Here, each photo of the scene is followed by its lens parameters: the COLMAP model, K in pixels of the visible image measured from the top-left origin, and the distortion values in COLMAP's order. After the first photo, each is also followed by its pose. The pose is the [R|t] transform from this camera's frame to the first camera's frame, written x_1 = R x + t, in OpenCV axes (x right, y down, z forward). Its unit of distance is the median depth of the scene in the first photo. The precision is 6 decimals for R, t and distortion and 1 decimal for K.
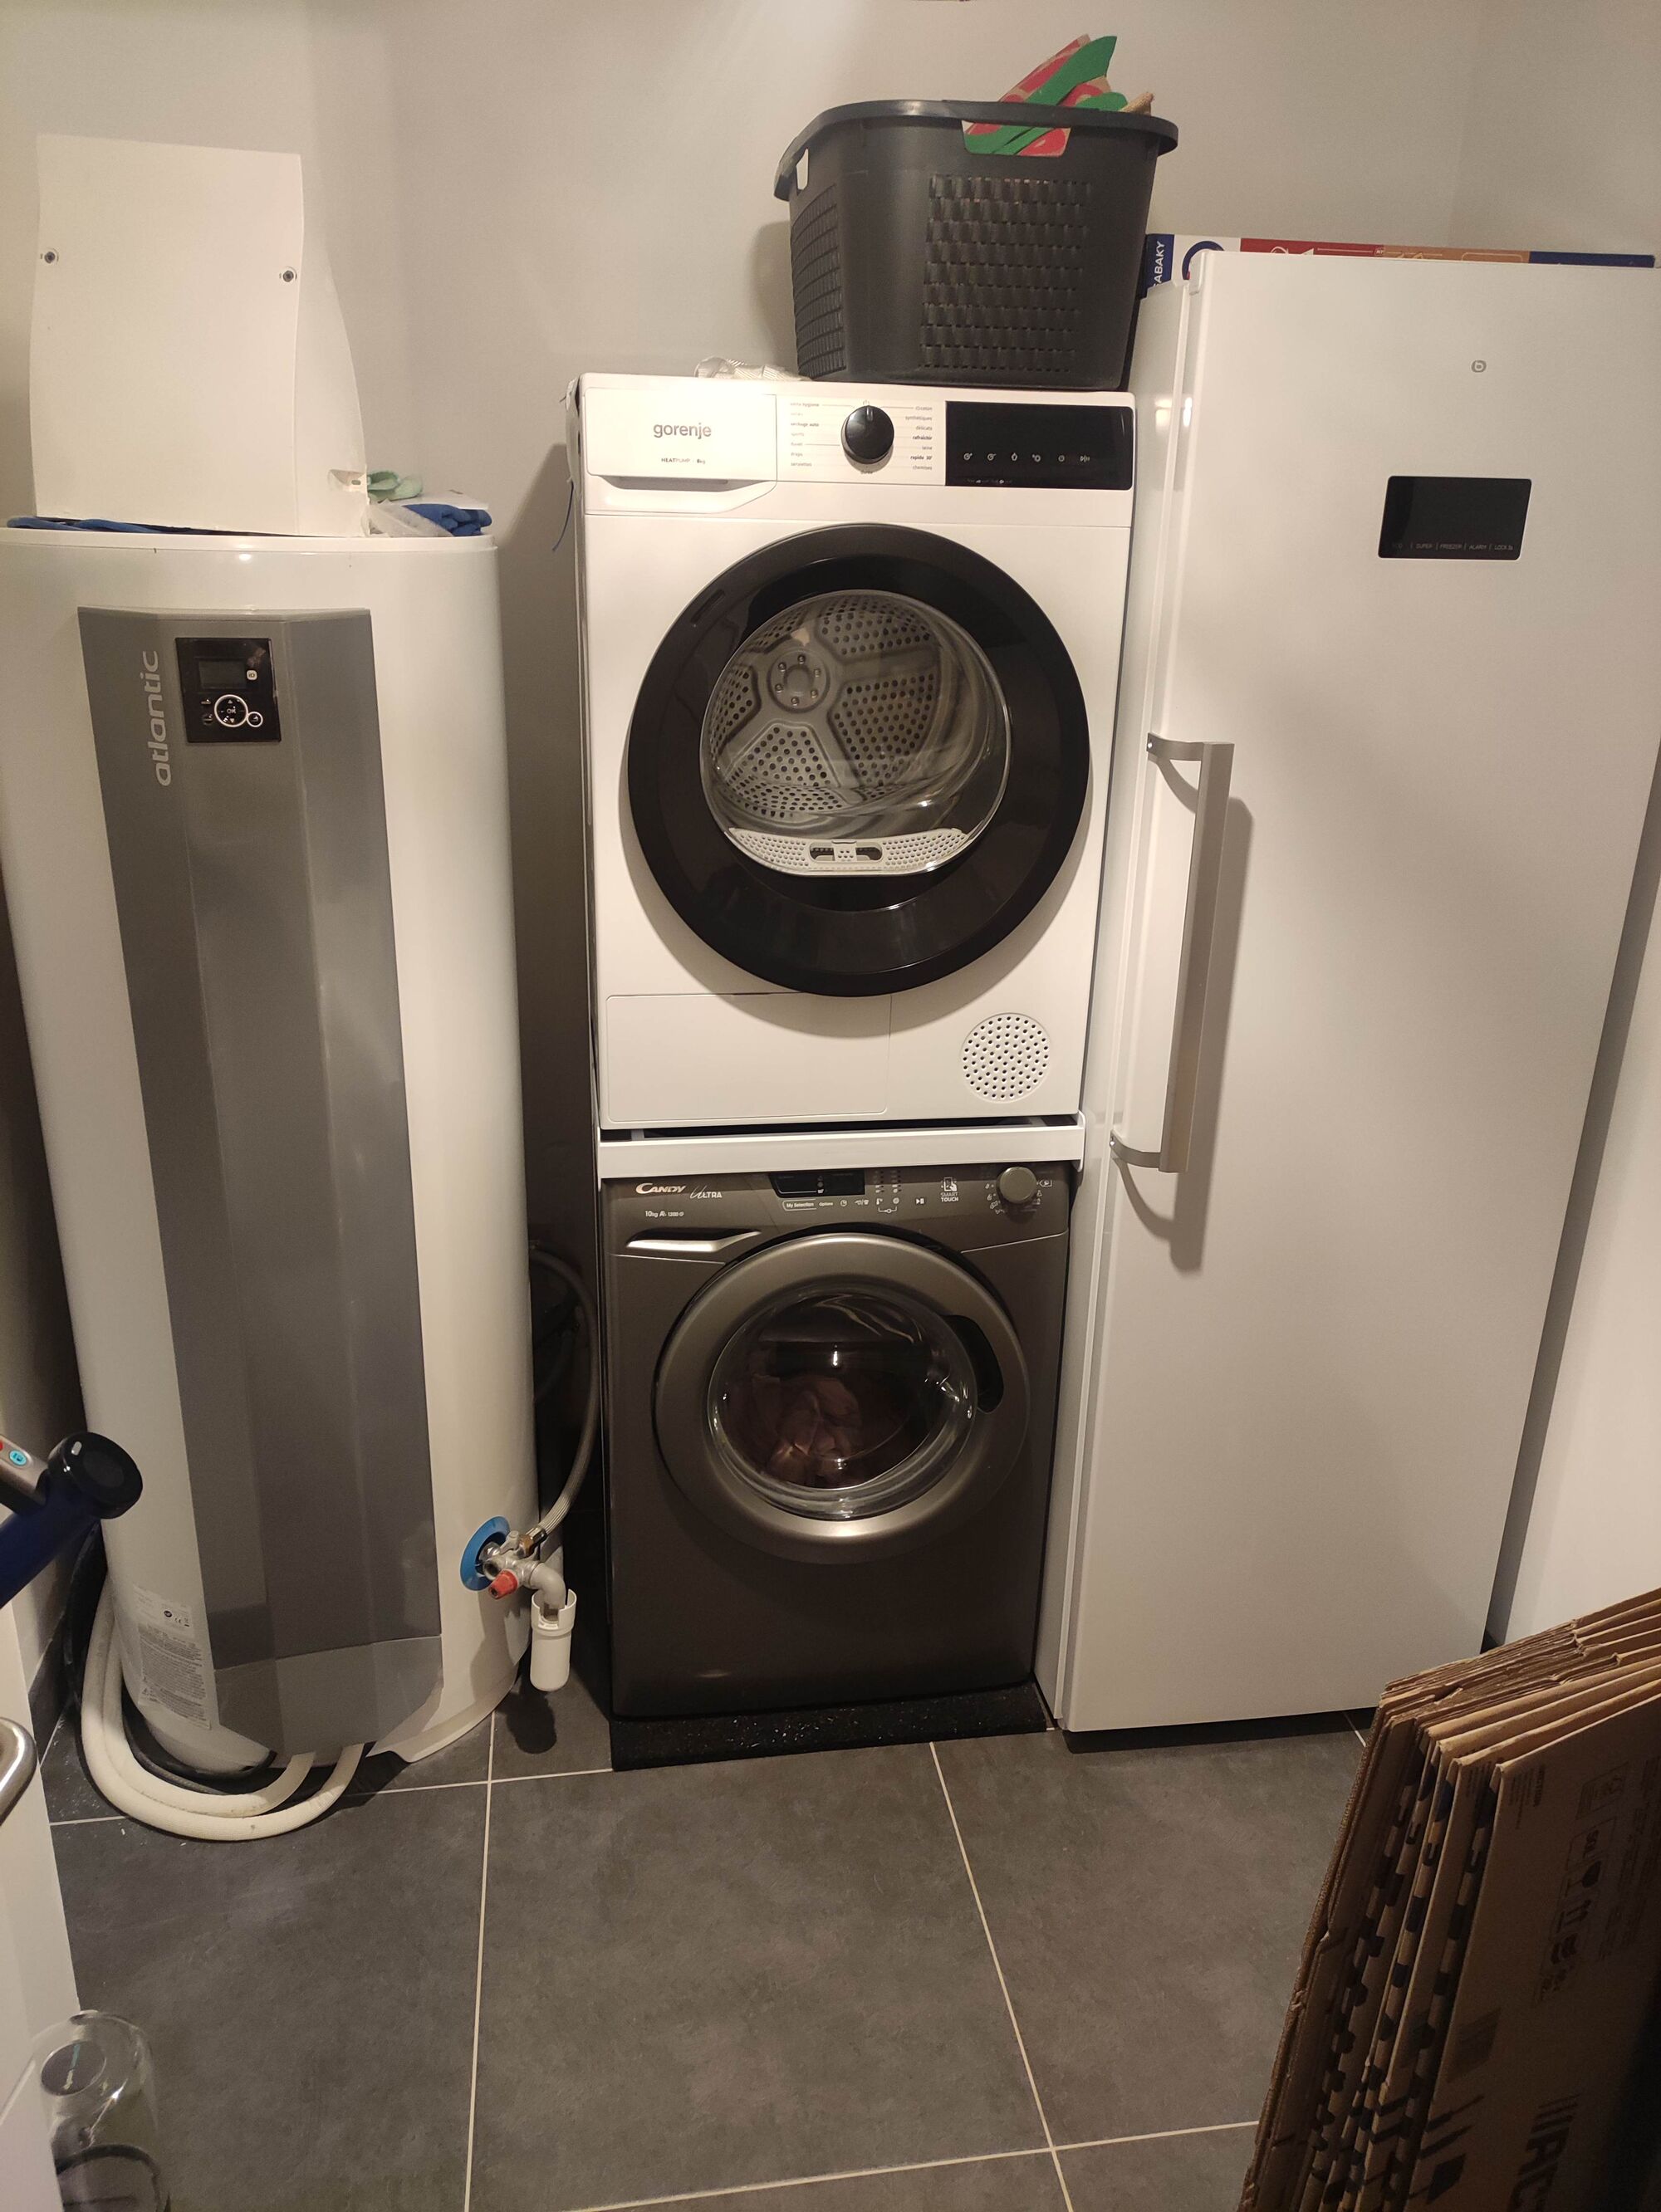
lens RADIAL K [[1619.2, 0, 830.5], [0, 1619.2, 1106.0], [0, 0, 1]] dist [0.081299, -0.103695]
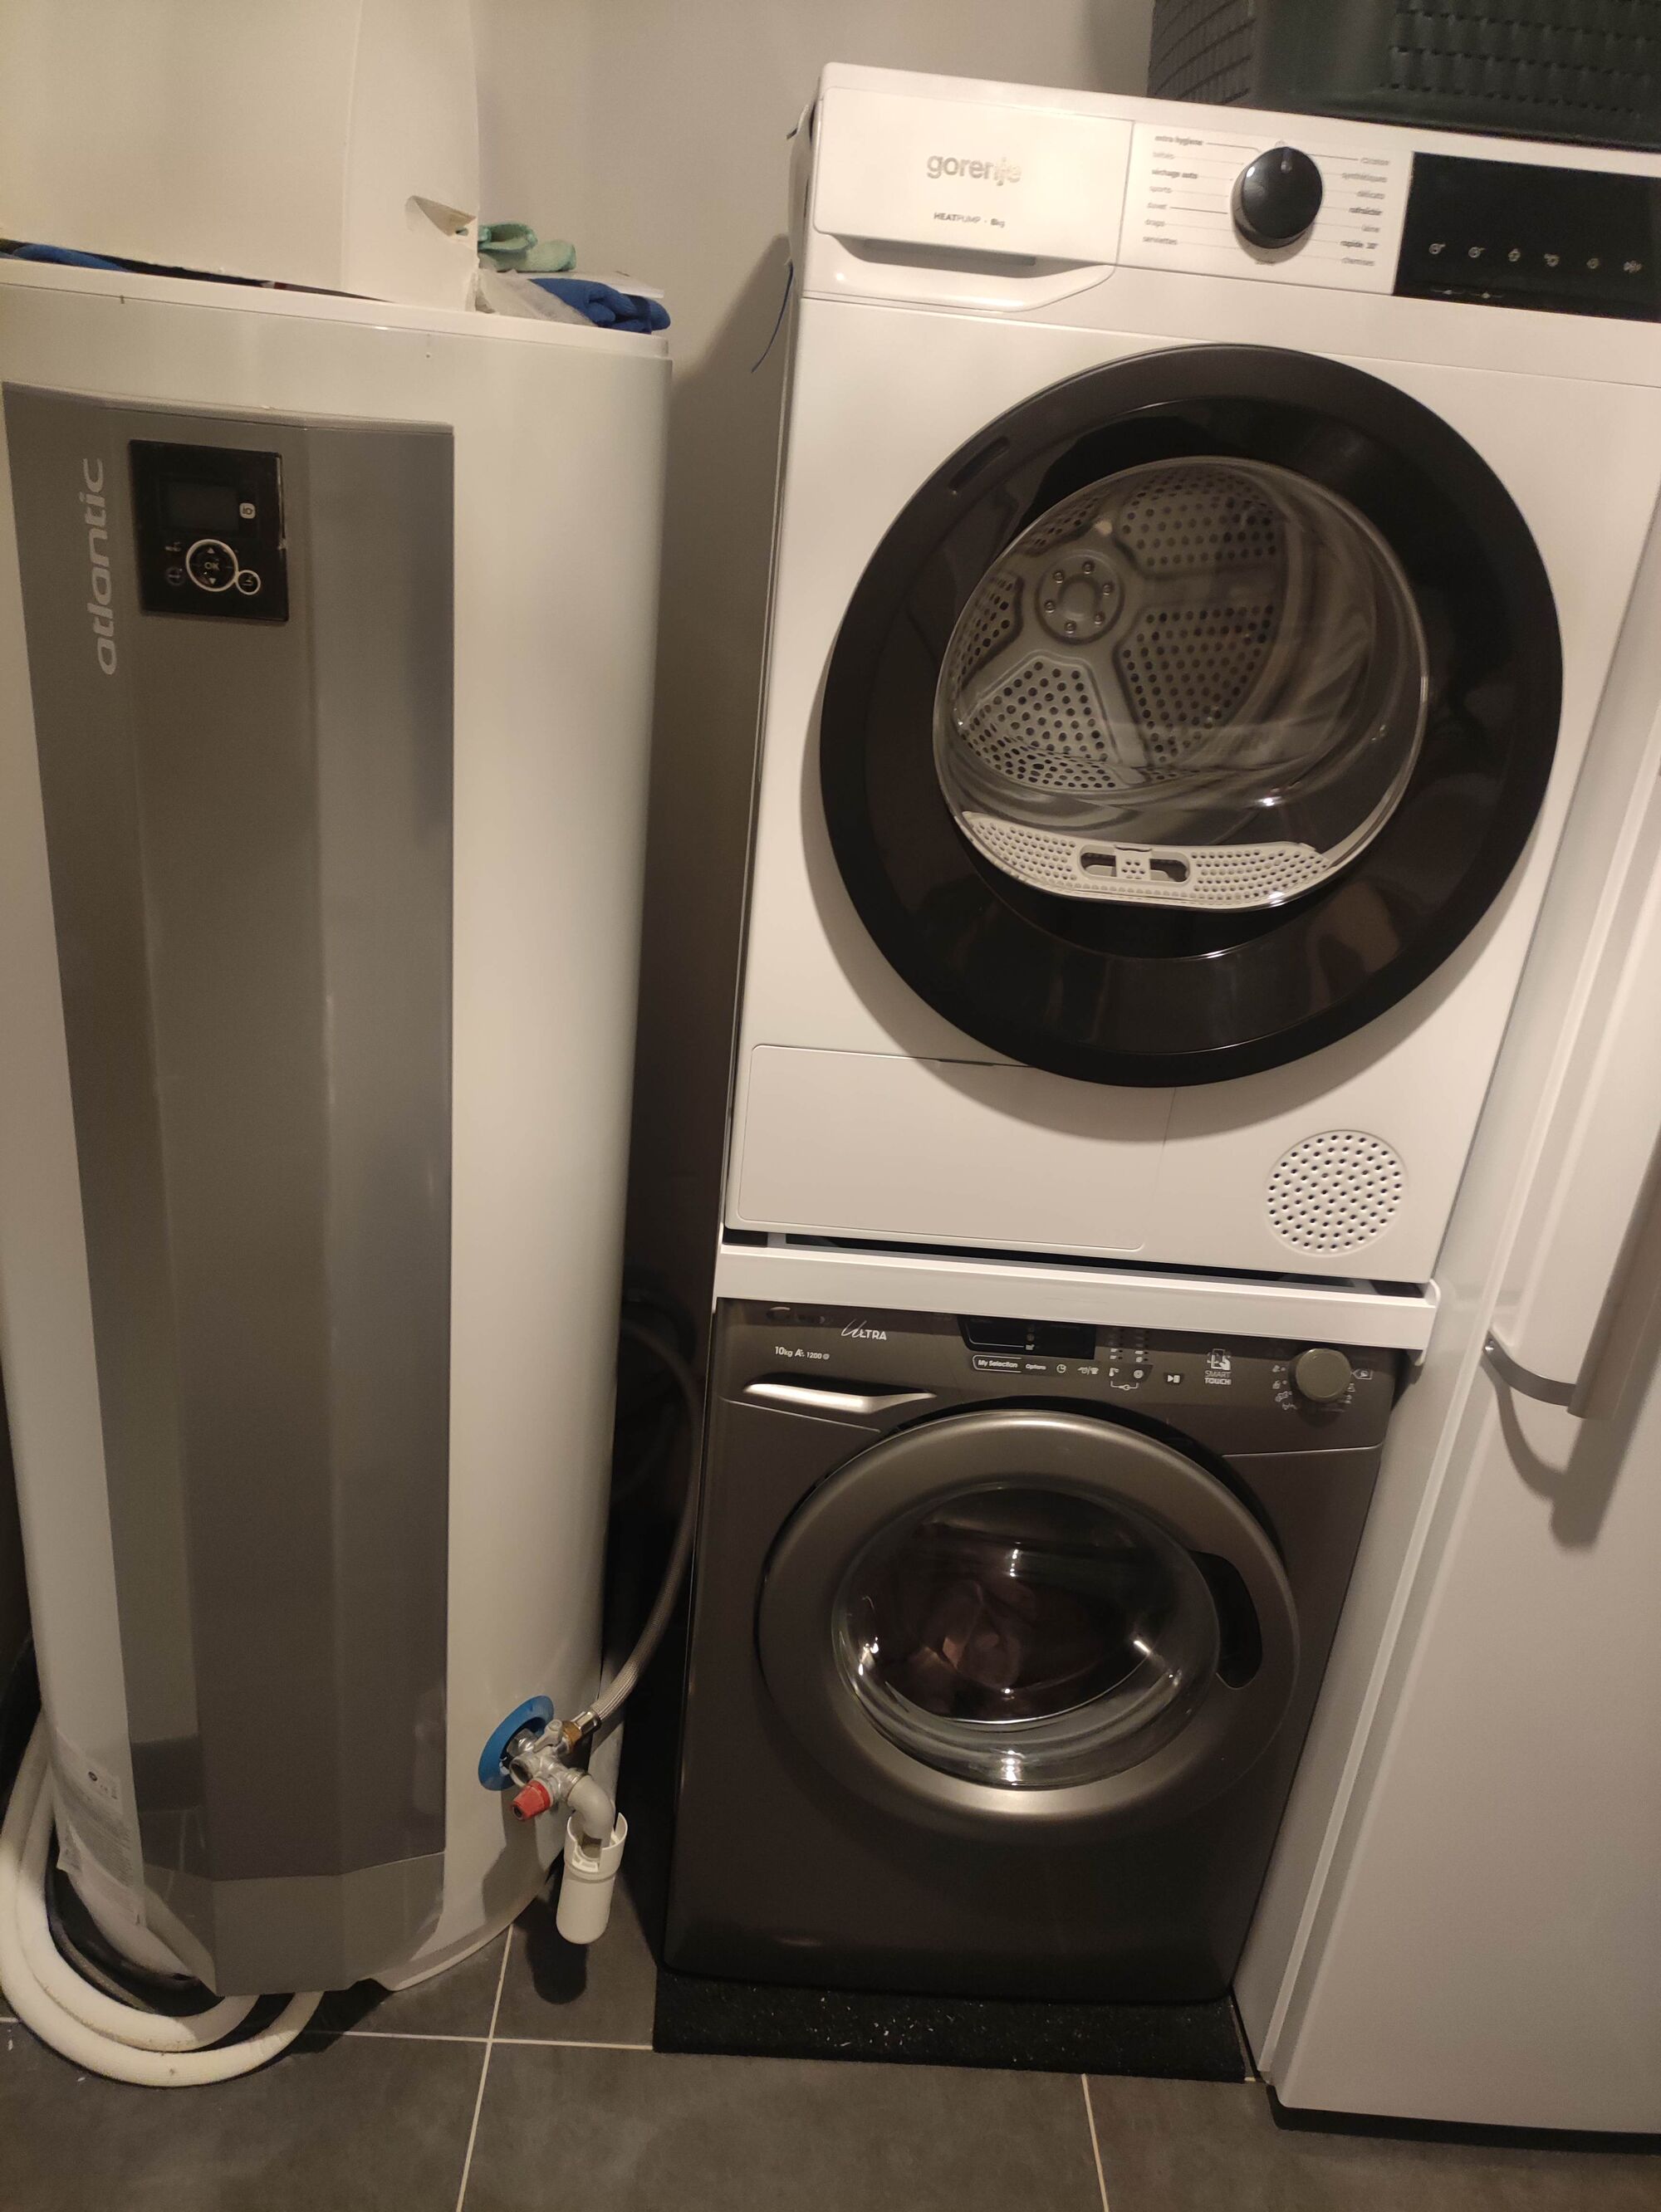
lens RADIAL K [[1648.4, 0, 830.5], [0, 1648.4, 1106.0], [0, 0, 1]] dist [0.025650, 0.003366]
pose [[0.988487, 0.118320, -0.094304, -0.035854], [-0.114149, 0.992280, 0.048481, -0.072944], [0.099312, -0.037158, 0.994362, 0.298908]]
